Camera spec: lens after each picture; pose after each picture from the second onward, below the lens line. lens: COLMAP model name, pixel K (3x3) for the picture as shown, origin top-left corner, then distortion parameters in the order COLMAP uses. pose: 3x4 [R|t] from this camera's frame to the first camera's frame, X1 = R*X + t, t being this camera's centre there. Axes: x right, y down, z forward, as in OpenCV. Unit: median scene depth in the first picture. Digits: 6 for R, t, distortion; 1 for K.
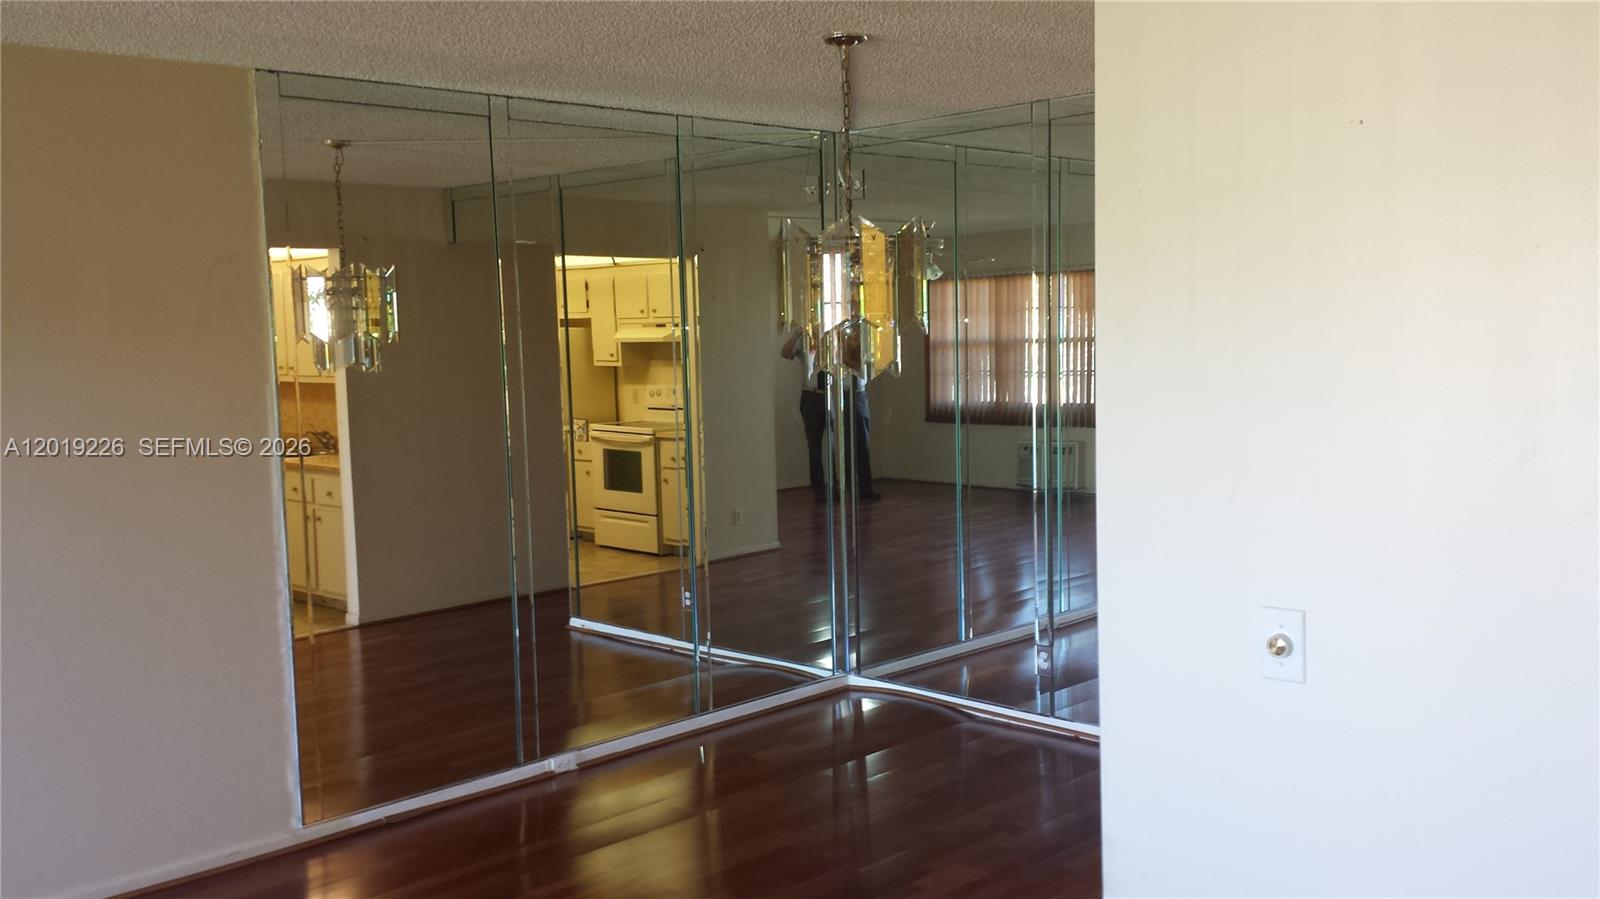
lens RADIAL K [[1459.6, 0, 799.4], [0, 1459.6, 462.9], [0, 0, 1]] dist [0.021367, 0.000000]
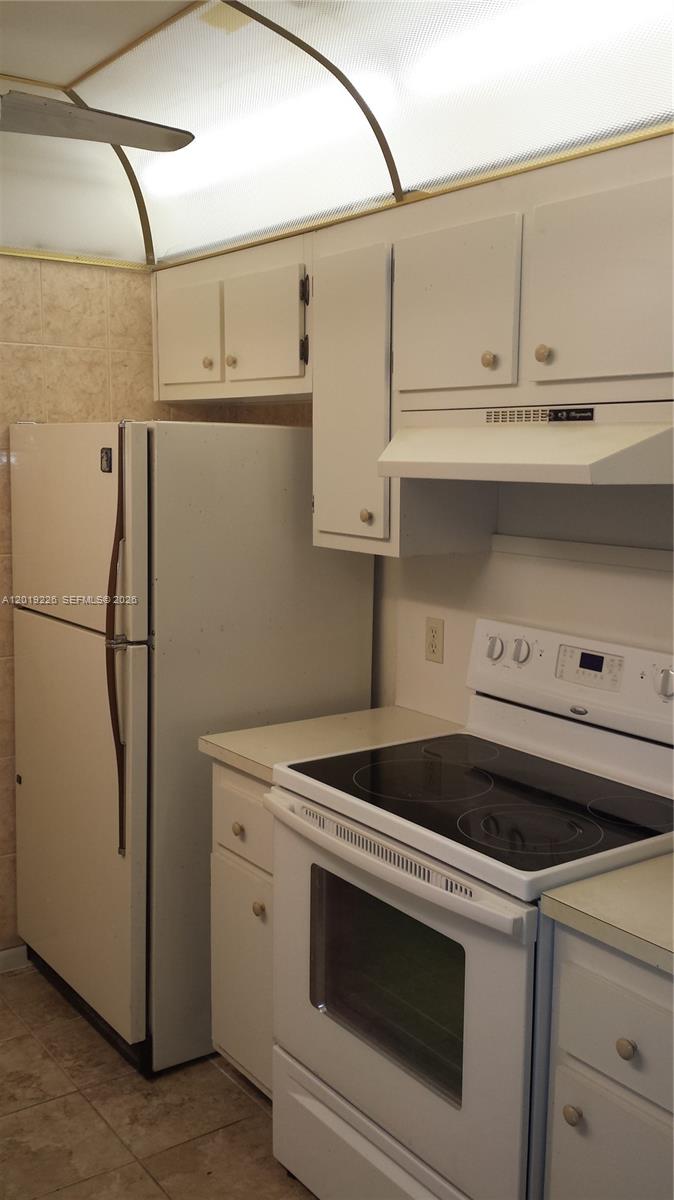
lens RADIAL K [[1094.7, 0, 333.2], [0, 1094.7, 600.5], [0, 0, 1]] dist [0.021367, 0.000000]
pose [[0.984665, 0.060588, -0.163597, -0.098295], [-0.055471, 0.997823, 0.035672, -0.064491], [0.165402, -0.026050, 0.985882, 0.778562]]
